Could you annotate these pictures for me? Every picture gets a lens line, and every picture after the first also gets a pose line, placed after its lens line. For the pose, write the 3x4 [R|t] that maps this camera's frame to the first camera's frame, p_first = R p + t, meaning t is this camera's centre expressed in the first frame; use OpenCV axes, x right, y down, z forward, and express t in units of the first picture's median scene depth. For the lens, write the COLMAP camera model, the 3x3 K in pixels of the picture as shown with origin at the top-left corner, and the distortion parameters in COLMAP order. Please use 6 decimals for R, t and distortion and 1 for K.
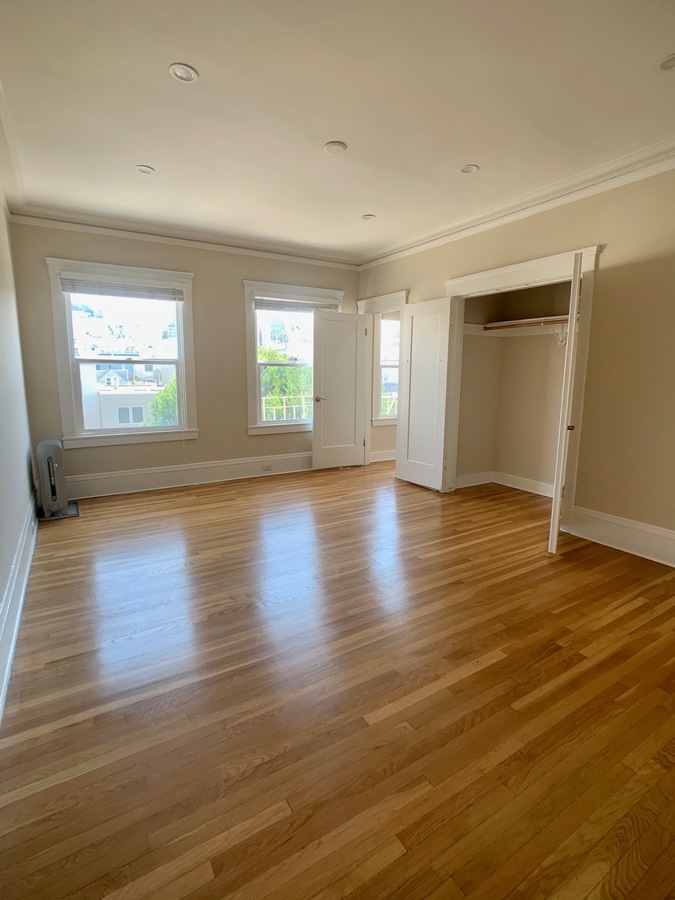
lens RADIAL K [[442.3, 0, 339.4], [0, 442.3, 447.0], [0, 0, 1]] dist [-0.030841, 0.017363]
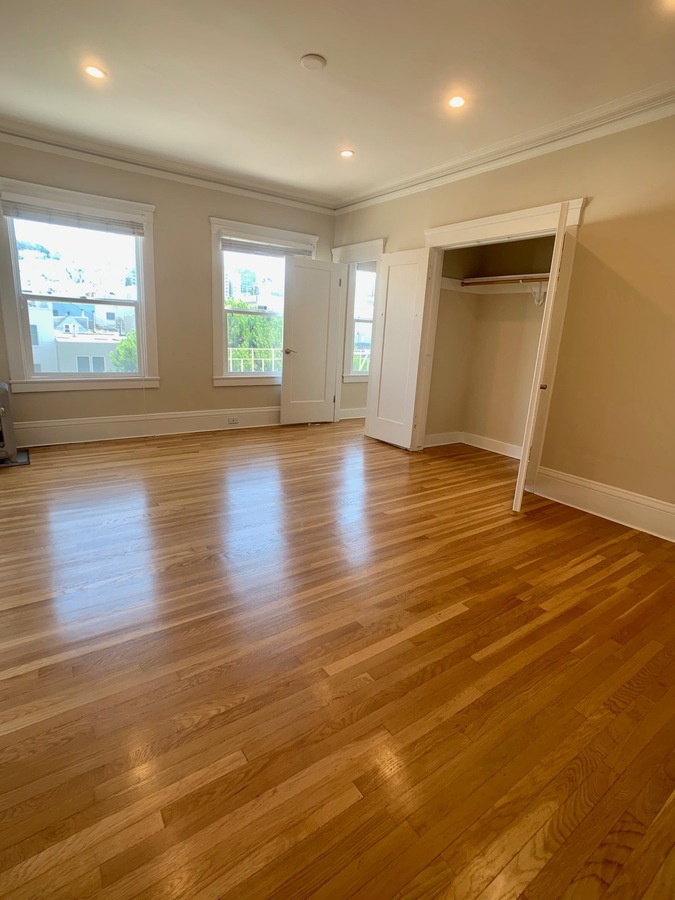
lens RADIAL K [[440.3, 0, 337.5], [0, 440.3, 450.0], [0, 0, 1]] dist [-0.024138, 0.011873]
pose [[0.997335, 0.028837, 0.067017, 0.003193], [-0.035141, 0.994869, 0.094868, 0.021783], [-0.063938, -0.096971, 0.993231, 0.042590]]
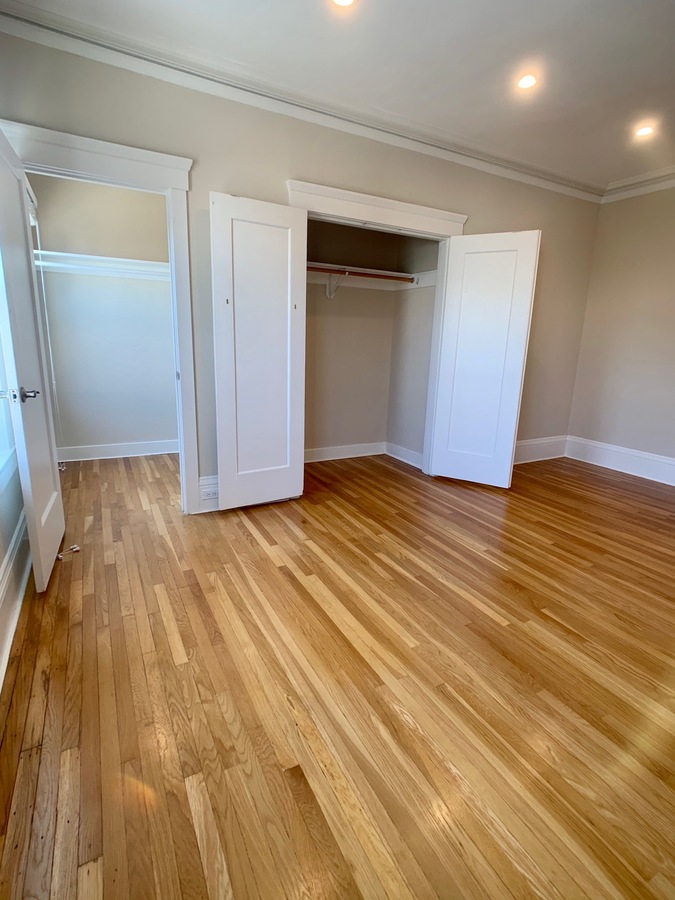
lens RADIAL K [[442.3, 0, 339.4], [0, 442.3, 447.0], [0, 0, 1]] dist [-0.030841, 0.017363]
pose [[0.041091, -0.252920, 0.966614, -0.762150], [0.126435, 0.960971, 0.246068, -0.251728], [-0.991123, 0.112103, 0.071466, 1.534637]]
